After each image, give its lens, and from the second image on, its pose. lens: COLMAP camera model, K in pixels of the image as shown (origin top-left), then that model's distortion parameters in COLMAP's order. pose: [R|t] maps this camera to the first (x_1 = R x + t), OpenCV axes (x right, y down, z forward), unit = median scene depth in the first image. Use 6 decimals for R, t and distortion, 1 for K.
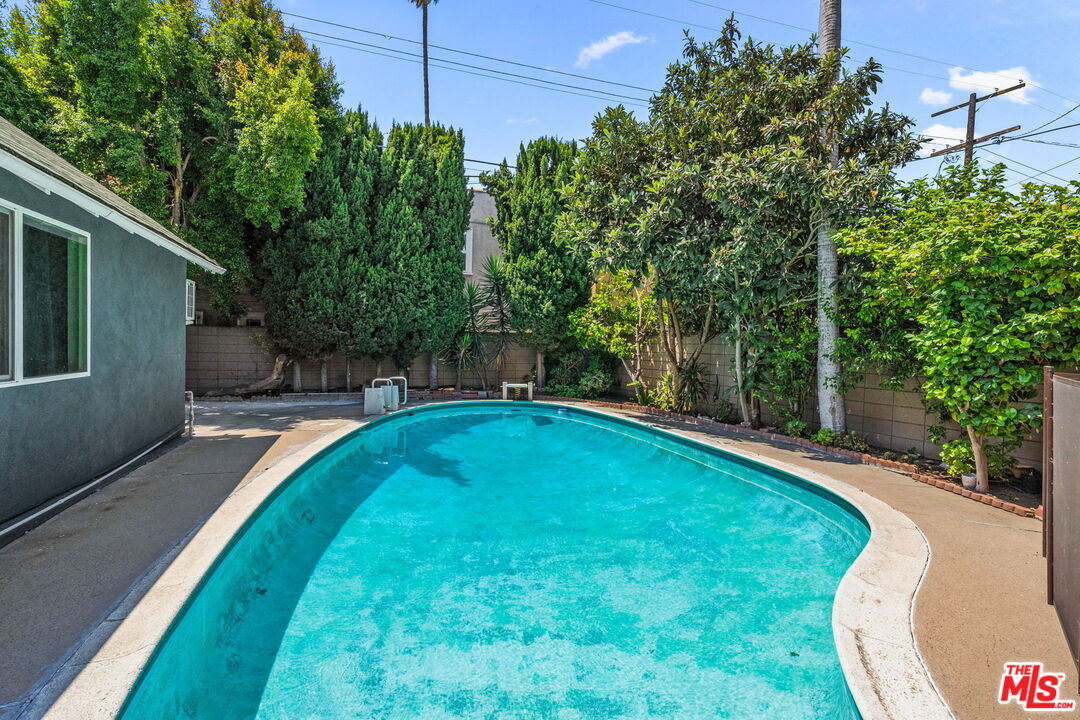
lens RADIAL K [[496.3, 0, 517.5], [0, 496.3, 355.6], [0, 0, 1]] dist [0.000291, -0.000227]
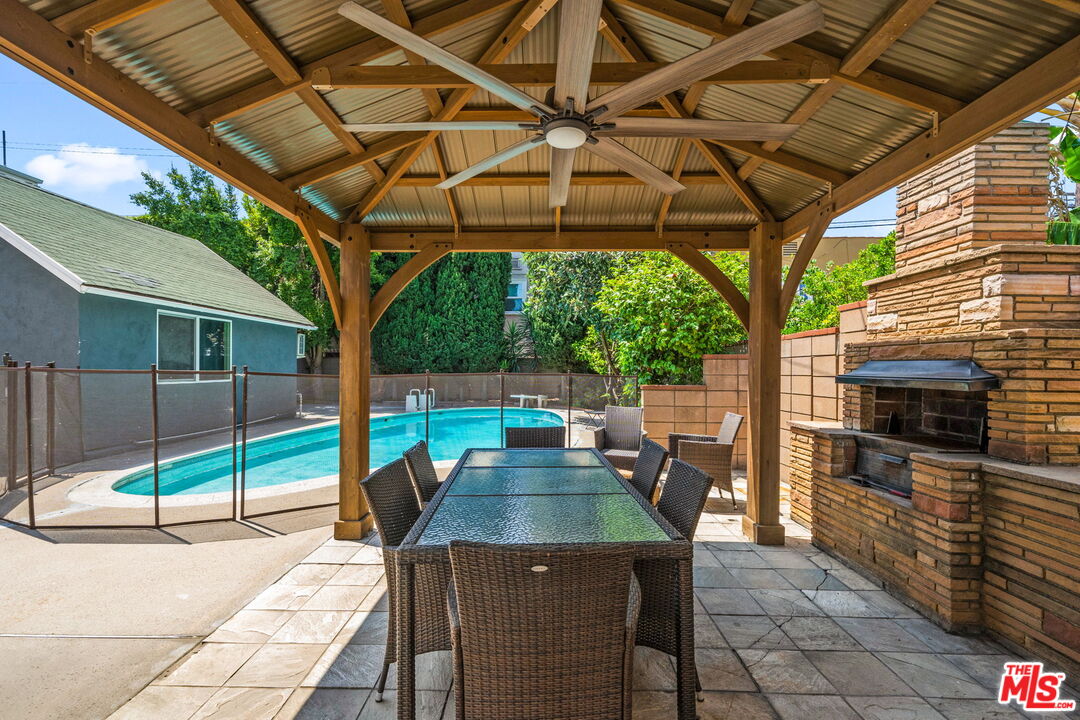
lens RADIAL K [[496.3, 0, 535.4], [0, 496.3, 364.0], [0, 0, 1]] dist [0.000291, -0.000227]
pose [[0.939636, -0.017574, -0.341725, 0.492044], [0.005434, 0.999321, -0.036452, 0.020010], [0.342133, 0.032395, 0.939093, -0.276640]]
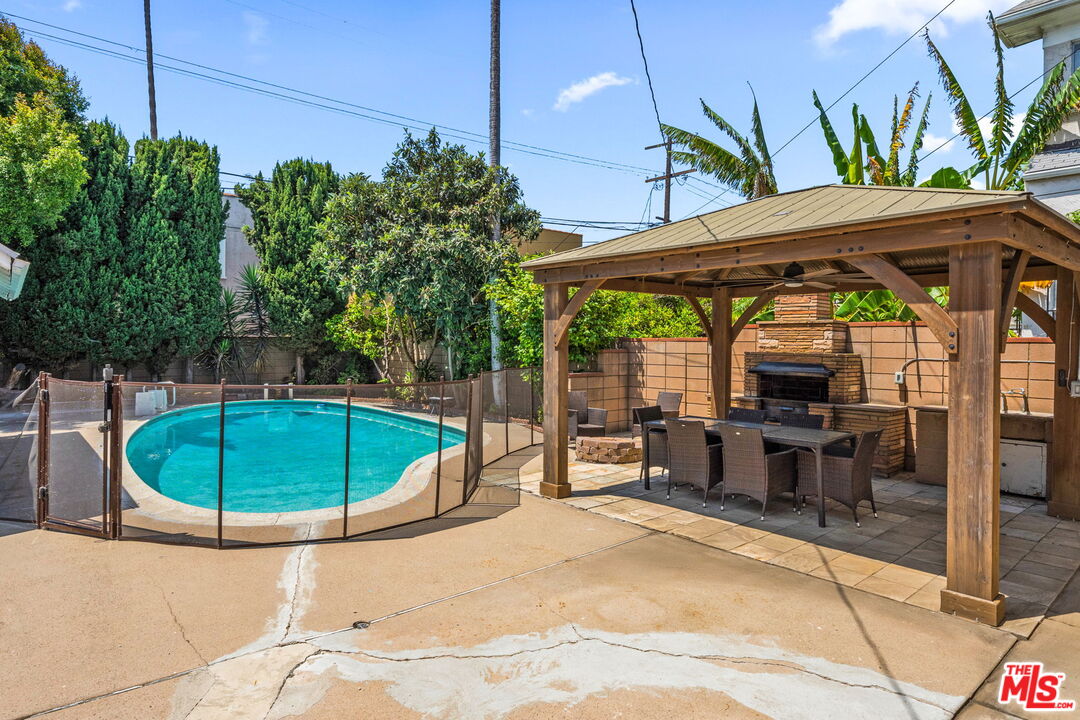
lens RADIAL K [[635.6, 0, 536.1], [0, 635.6, 349.3], [0, 0, 1]] dist [-0.000940, -0.000105]
pose [[0.919931, -0.017361, 0.391695, -0.026182], [0.017364, 0.999843, 0.003535, -0.018228], [-0.391695, 0.003550, 0.920088, -0.556164]]
